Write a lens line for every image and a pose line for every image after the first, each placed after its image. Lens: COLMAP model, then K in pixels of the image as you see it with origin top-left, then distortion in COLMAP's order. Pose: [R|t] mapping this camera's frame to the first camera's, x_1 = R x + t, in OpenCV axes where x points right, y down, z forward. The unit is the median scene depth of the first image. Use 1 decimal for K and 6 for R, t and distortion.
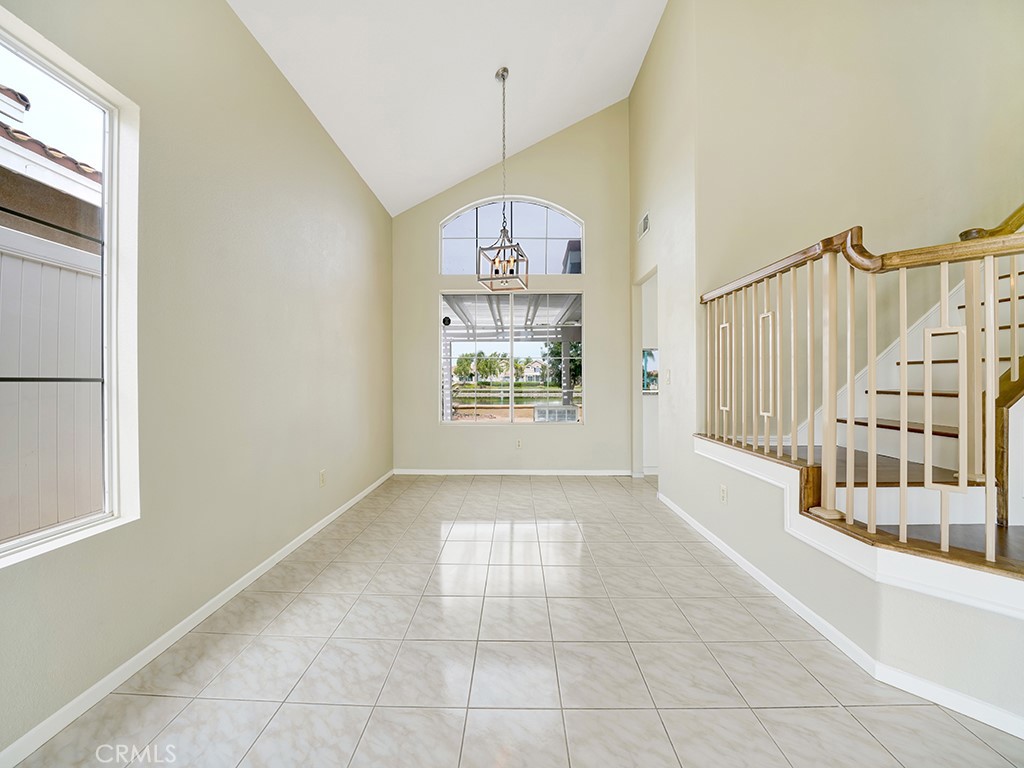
lens RADIAL K [[369.7, 0, 507.2], [0, 369.7, 381.3], [0, 0, 1]] dist [-0.006580, -0.000042]
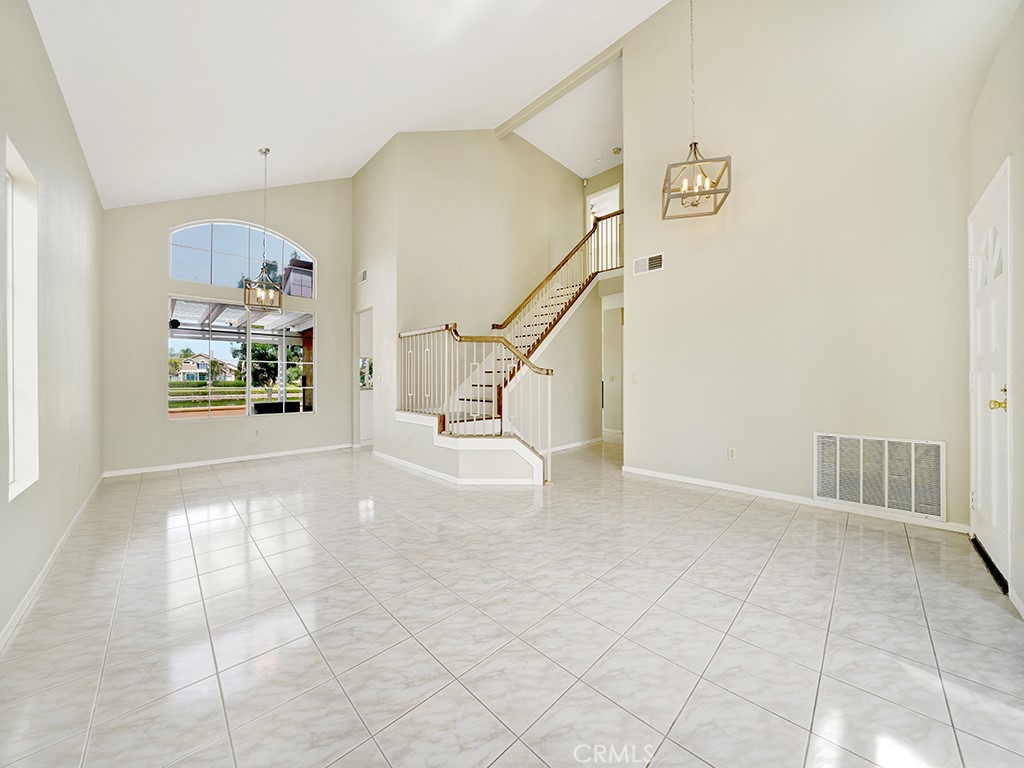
lens RADIAL K [[358.2, 0, 510.3], [0, 358.2, 378.9], [0, 0, 1]] dist [-0.011826, 0.000009]
pose [[0.696416, 0.003520, 0.717630, -0.380806], [-0.000372, 0.999990, -0.004543, -0.000663], [-0.717638, 0.002897, 0.696410, -0.660497]]
